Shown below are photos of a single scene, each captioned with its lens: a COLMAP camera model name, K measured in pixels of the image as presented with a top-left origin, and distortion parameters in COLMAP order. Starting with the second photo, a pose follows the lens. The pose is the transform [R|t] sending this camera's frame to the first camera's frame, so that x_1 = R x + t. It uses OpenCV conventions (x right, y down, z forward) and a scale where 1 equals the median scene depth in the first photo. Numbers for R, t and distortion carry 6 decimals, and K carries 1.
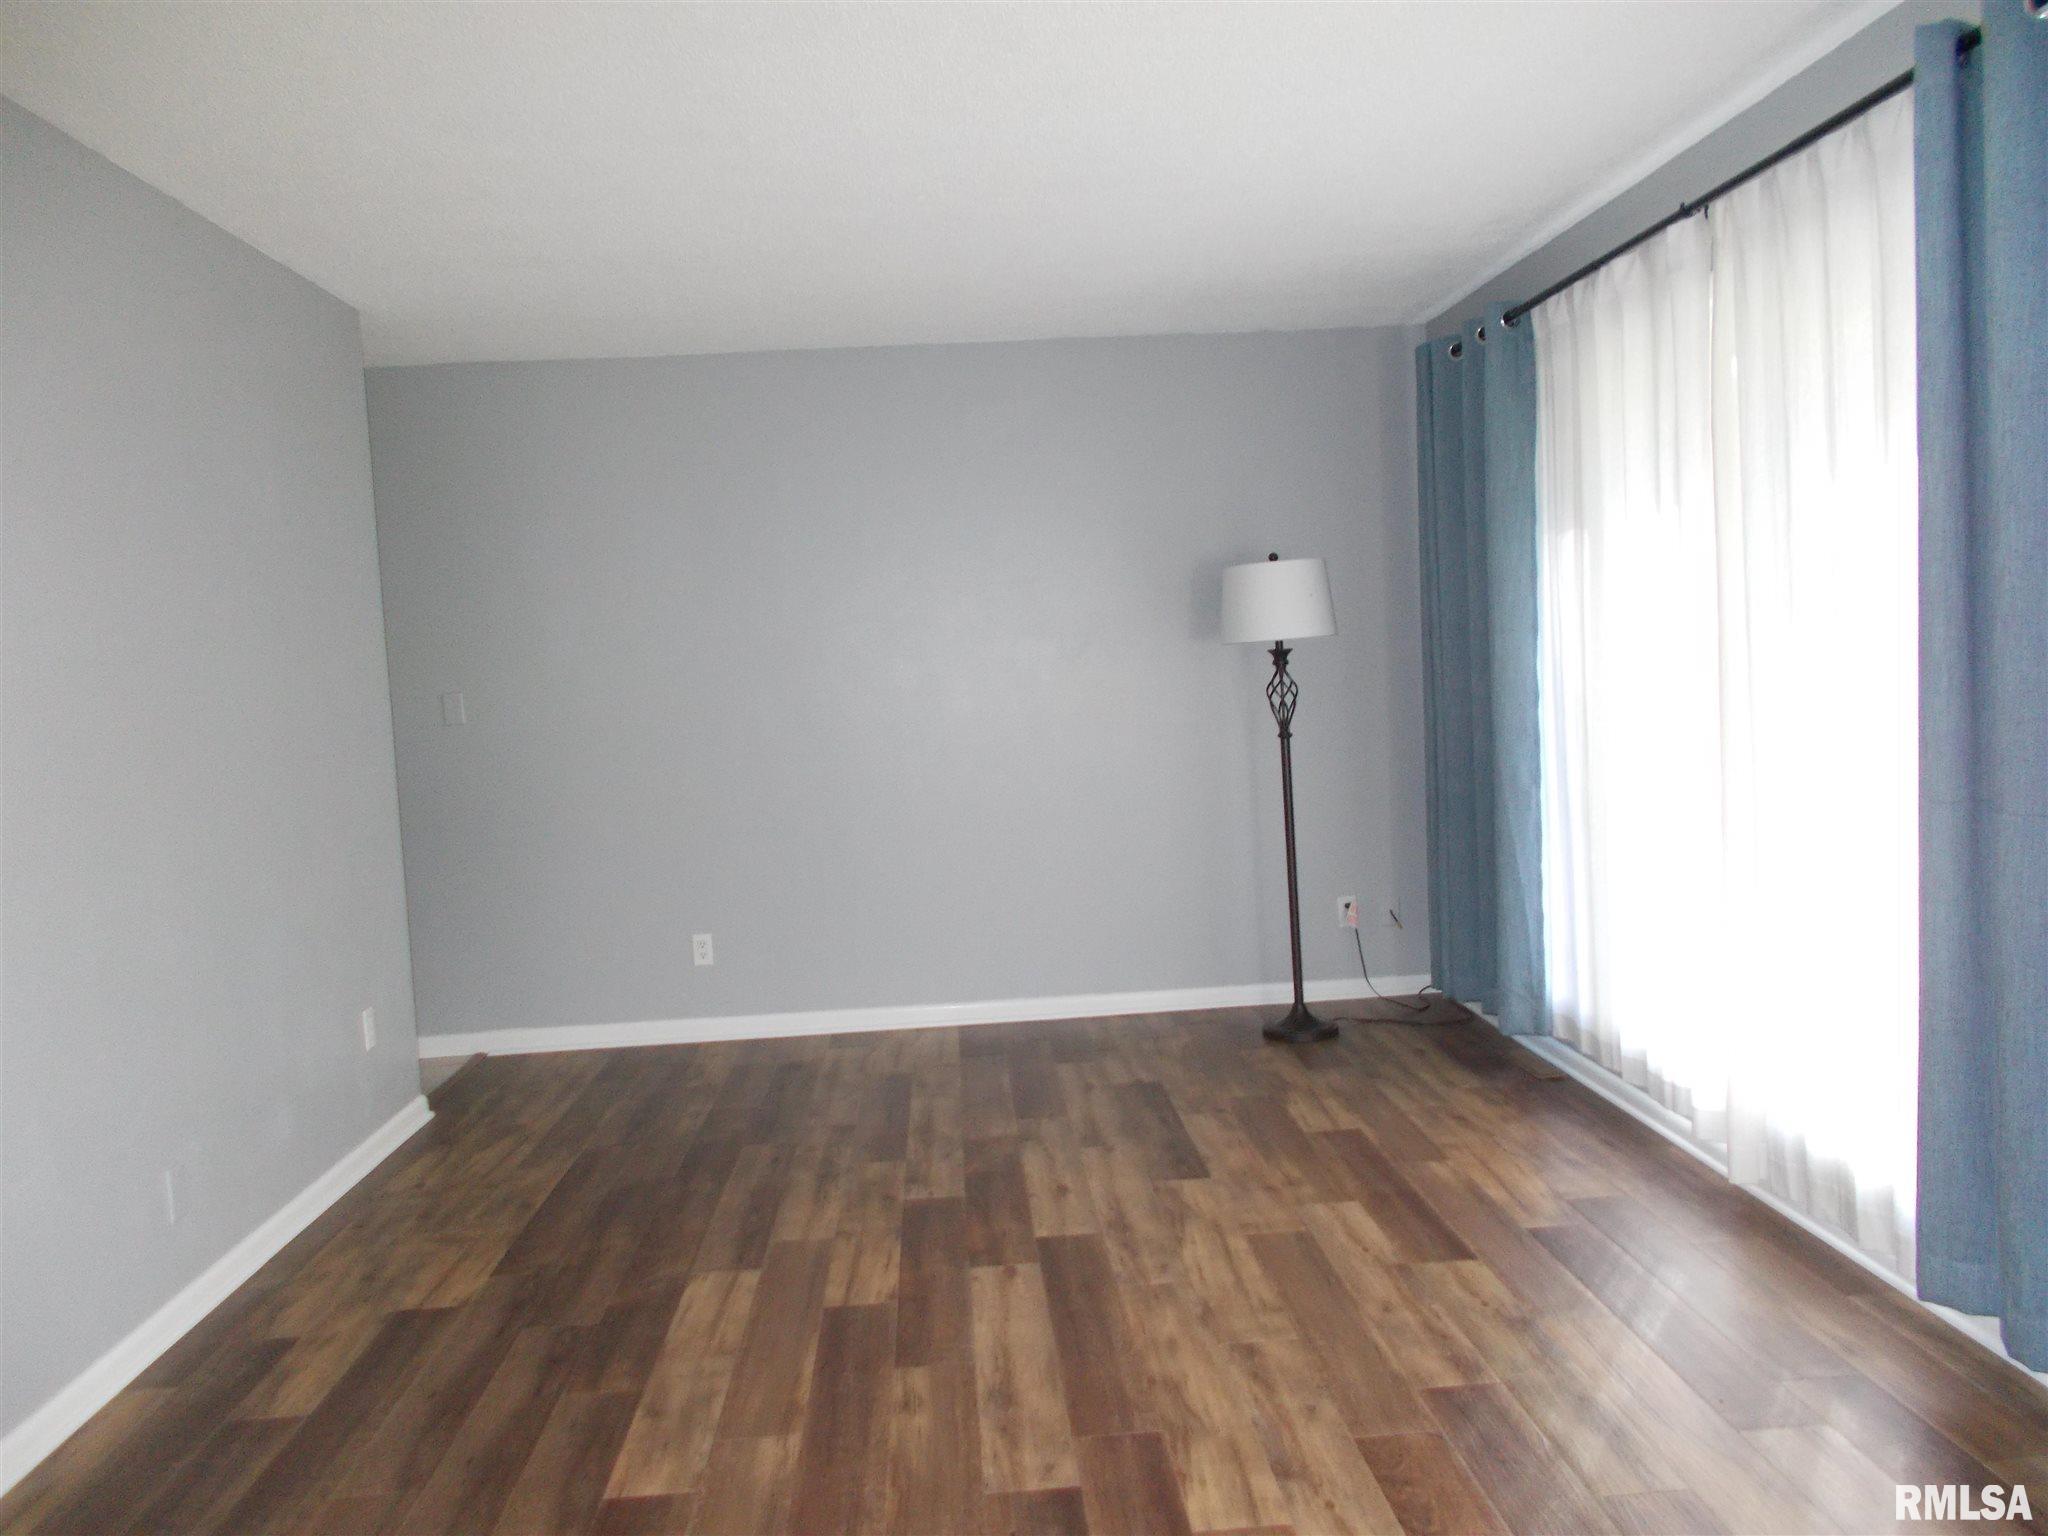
lens RADIAL K [[1544.0, 0, 1024.0], [0, 1544.0, 768.0], [0, 0, 1]] dist [-0.001378, 0.004203]
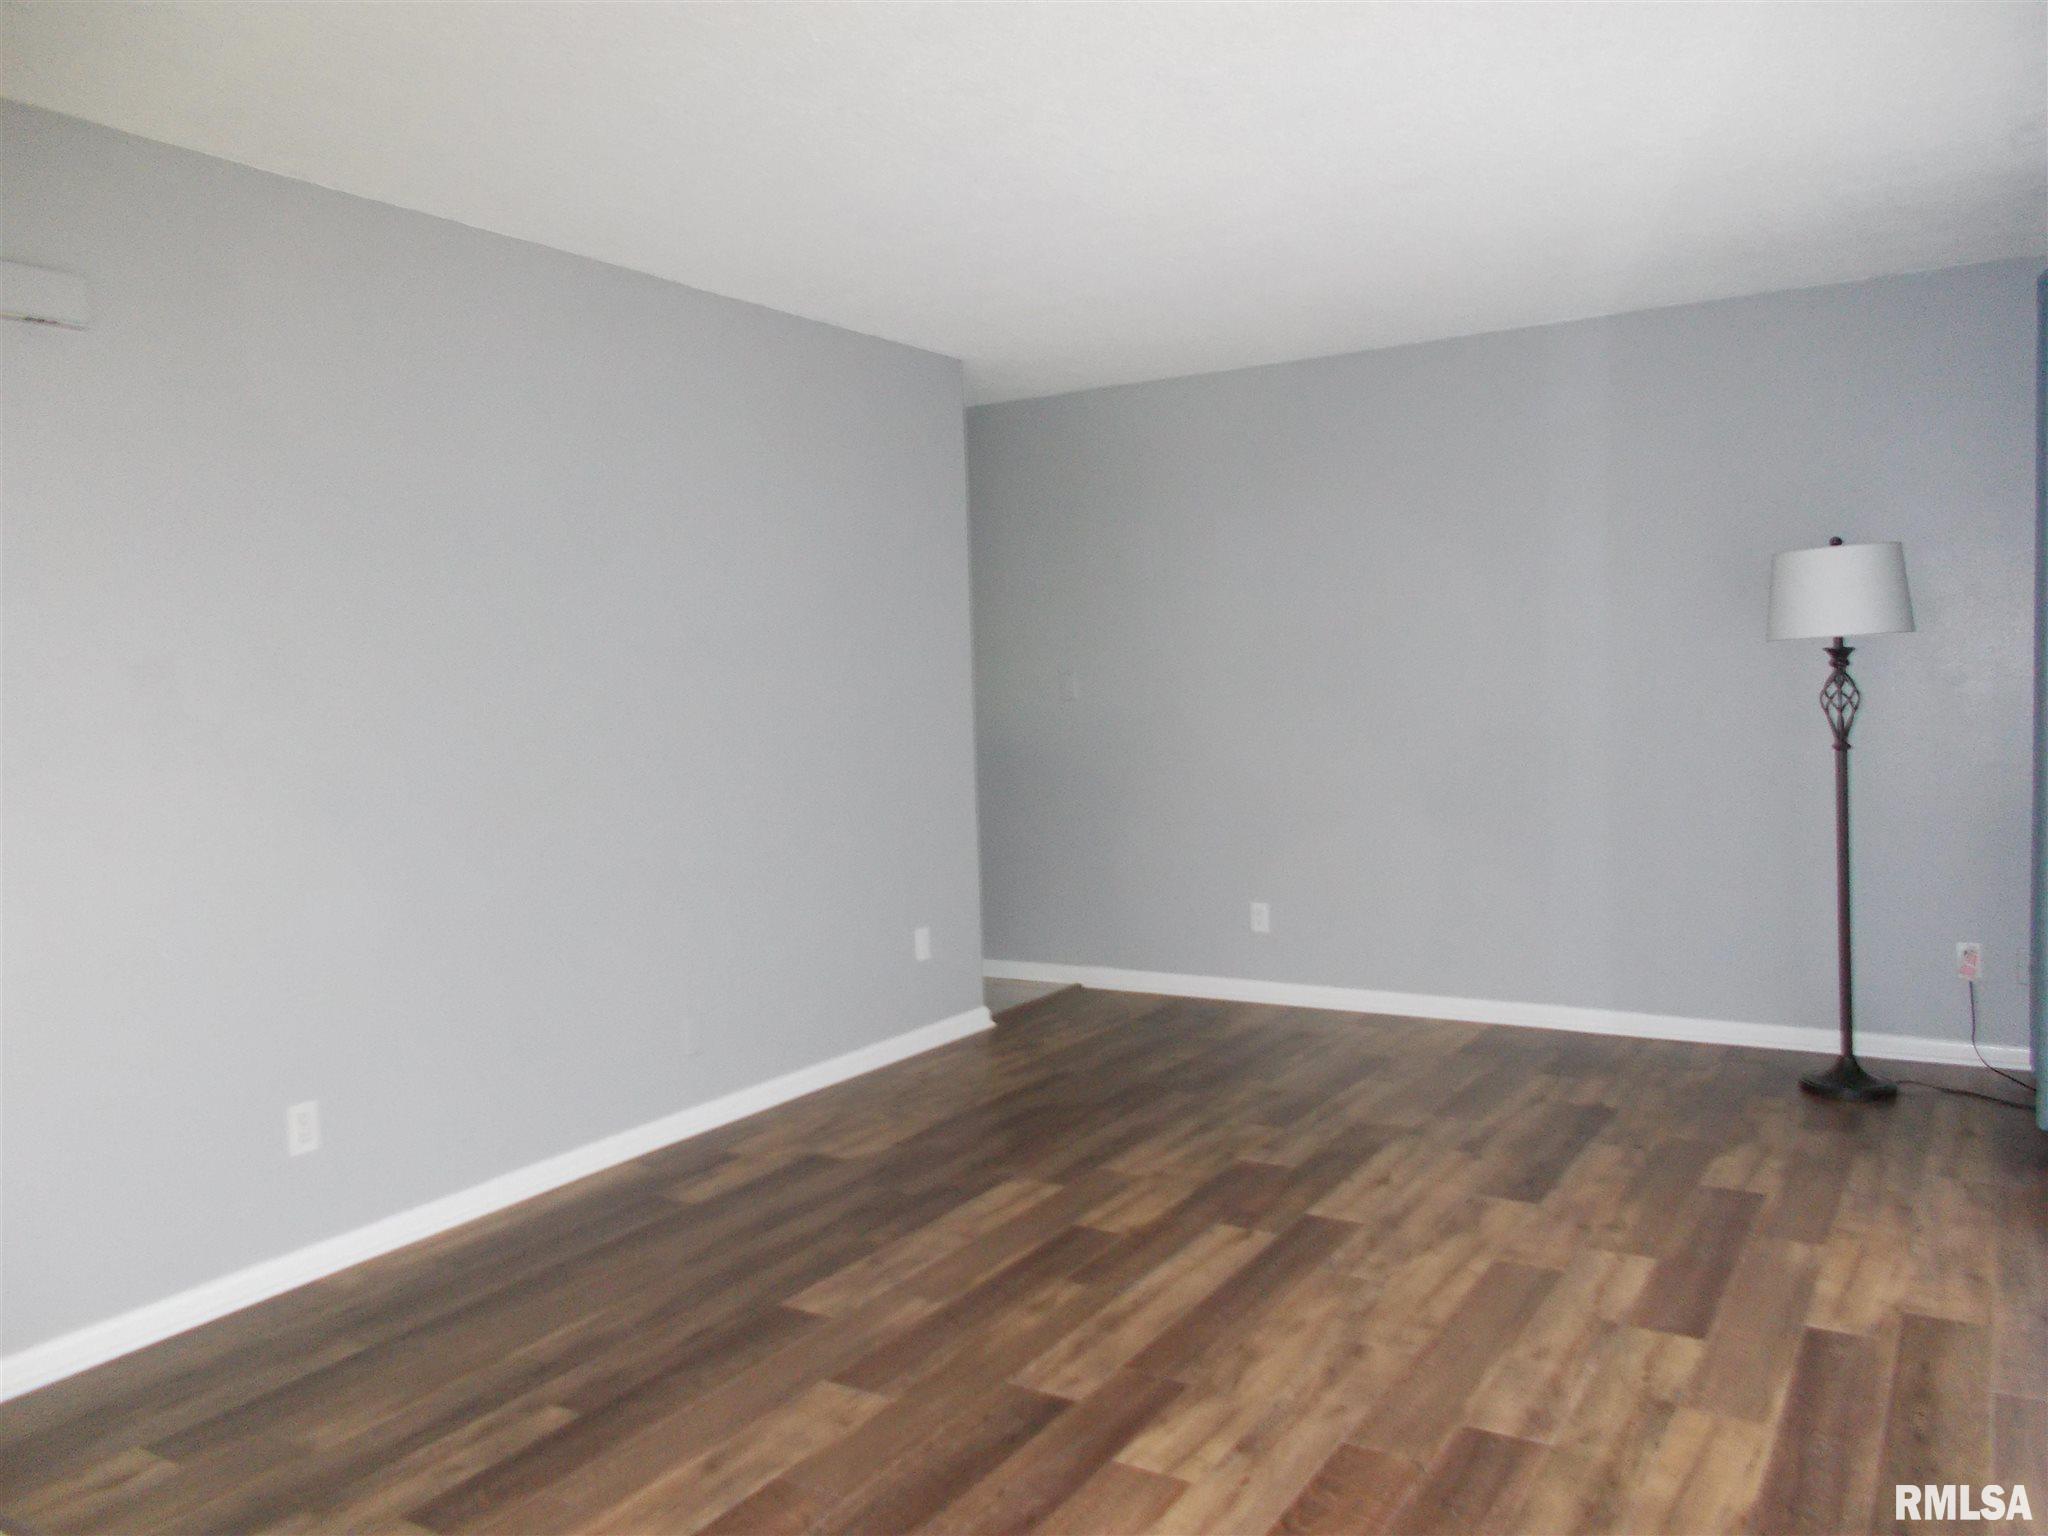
lens RADIAL K [[1536.9, 0, 1024.0], [0, 1536.9, 768.0], [0, 0, 1]] dist [-0.000476, 0.006609]
pose [[0.816485, 0.058521, -0.574393, 0.403357], [-0.048904, 0.998285, 0.032192, -0.020028], [0.575291, 0.001806, 0.817946, 0.037326]]
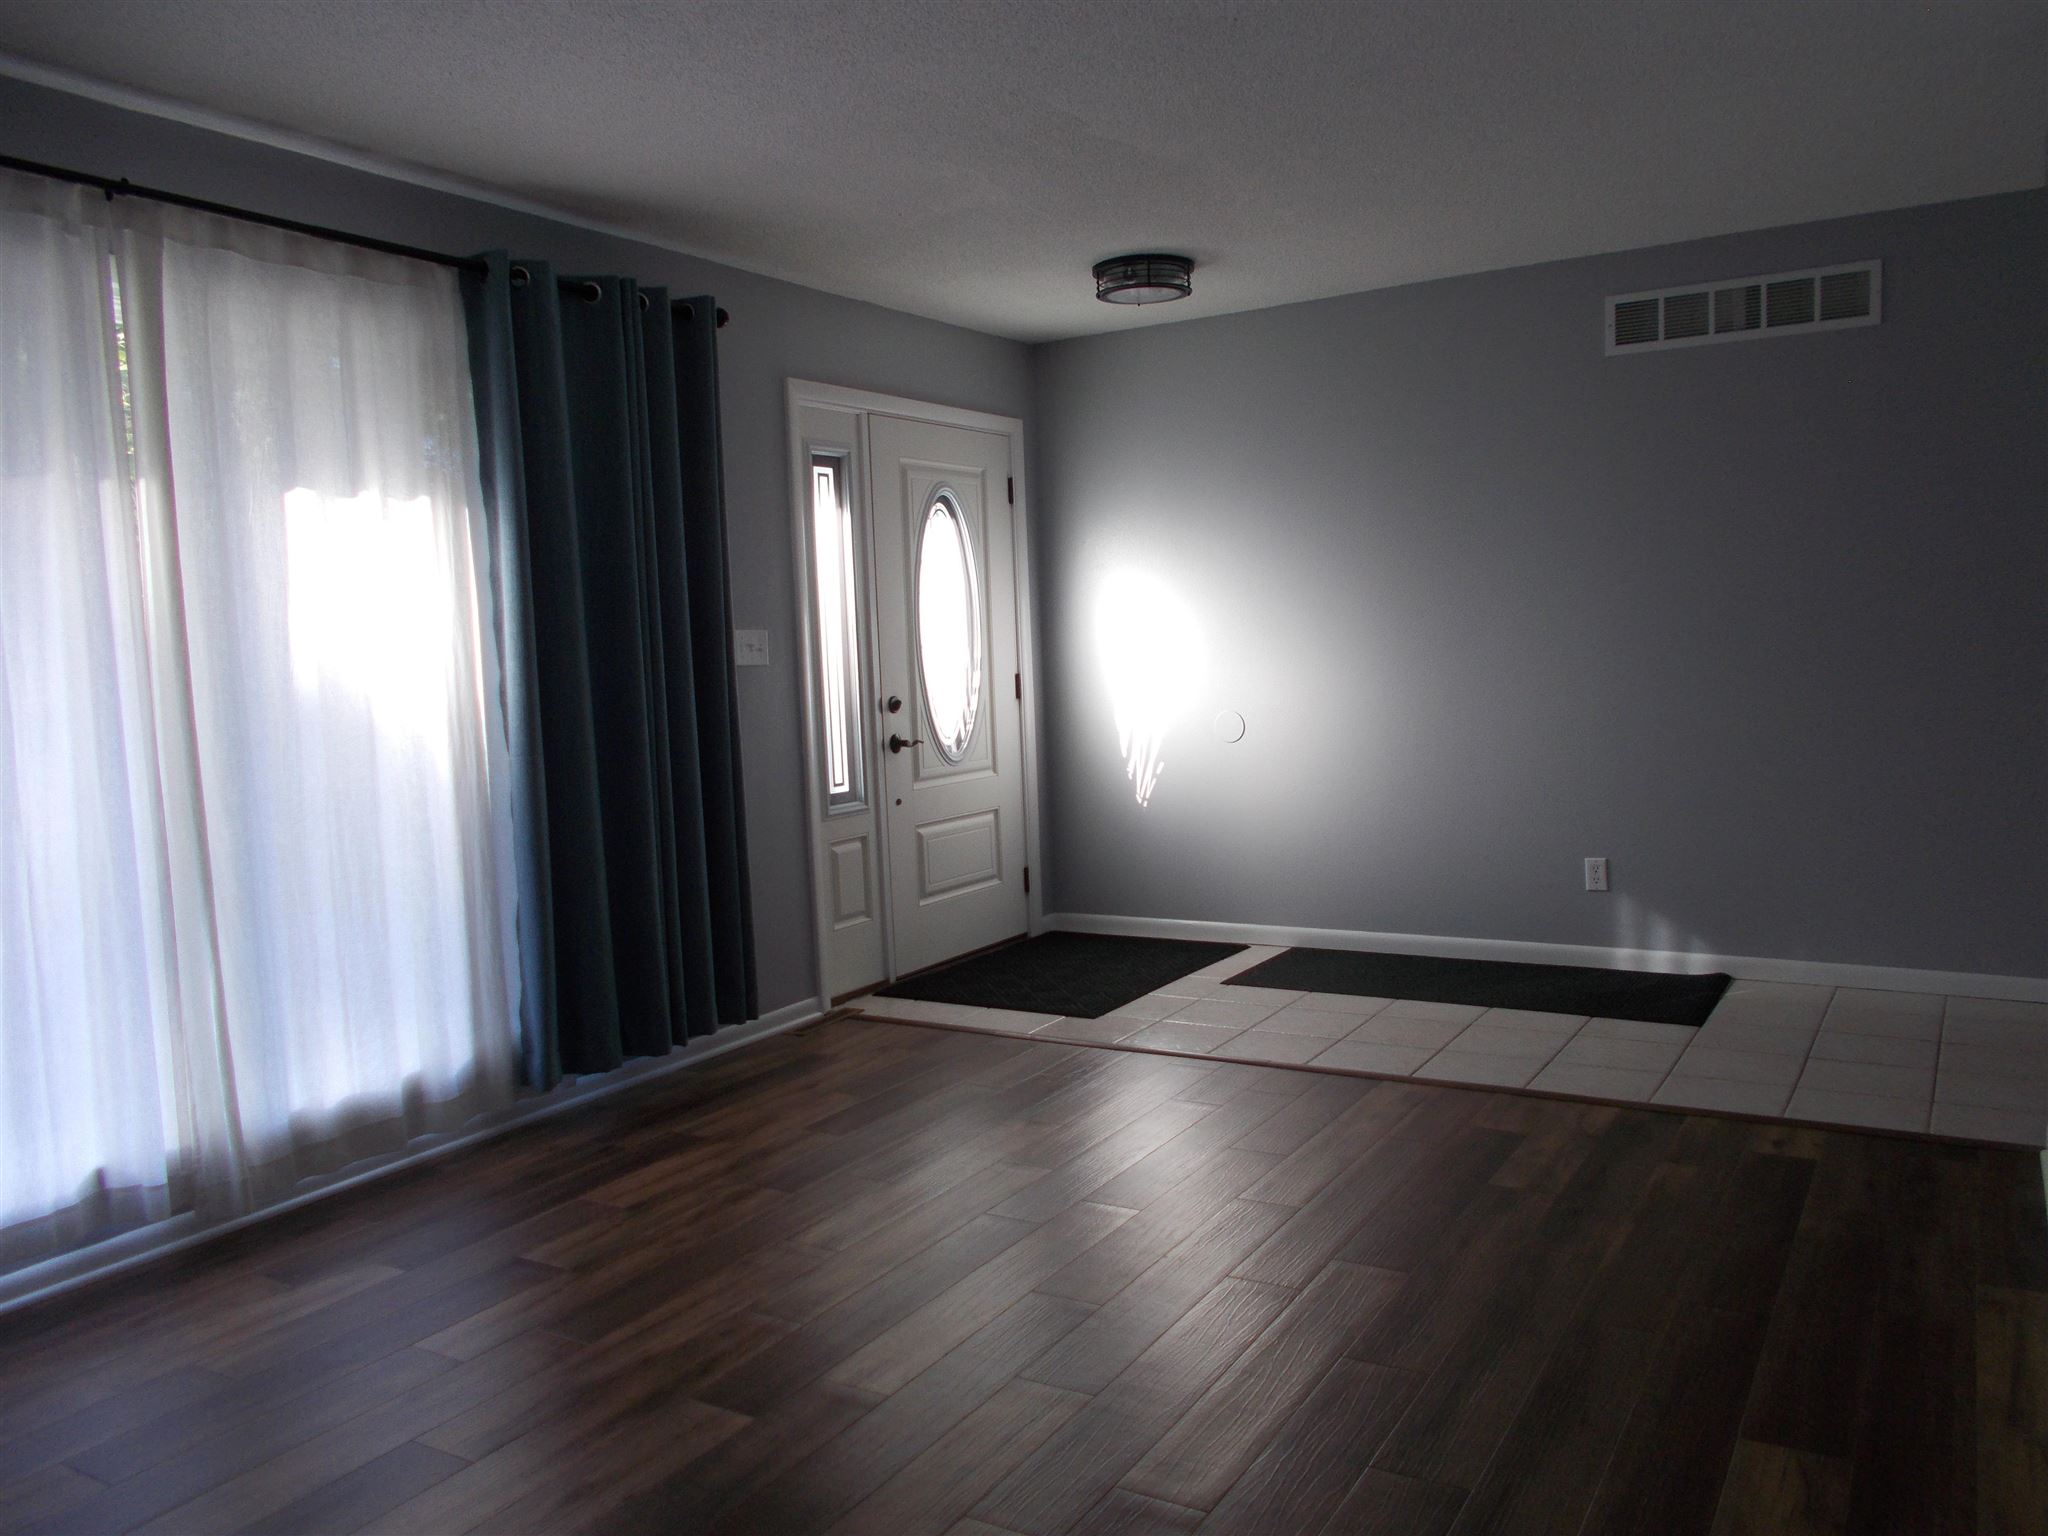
lens RADIAL K [[1544.0, 0, 1024.0], [0, 1544.0, 768.0], [0, 0, 1]] dist [-0.001378, 0.004203]
pose [[-0.817044, 0.042412, 0.575014, -0.480237], [0.124959, 0.986613, 0.104785, -0.046849], [-0.562872, 0.157467, -0.811406, 1.364162]]
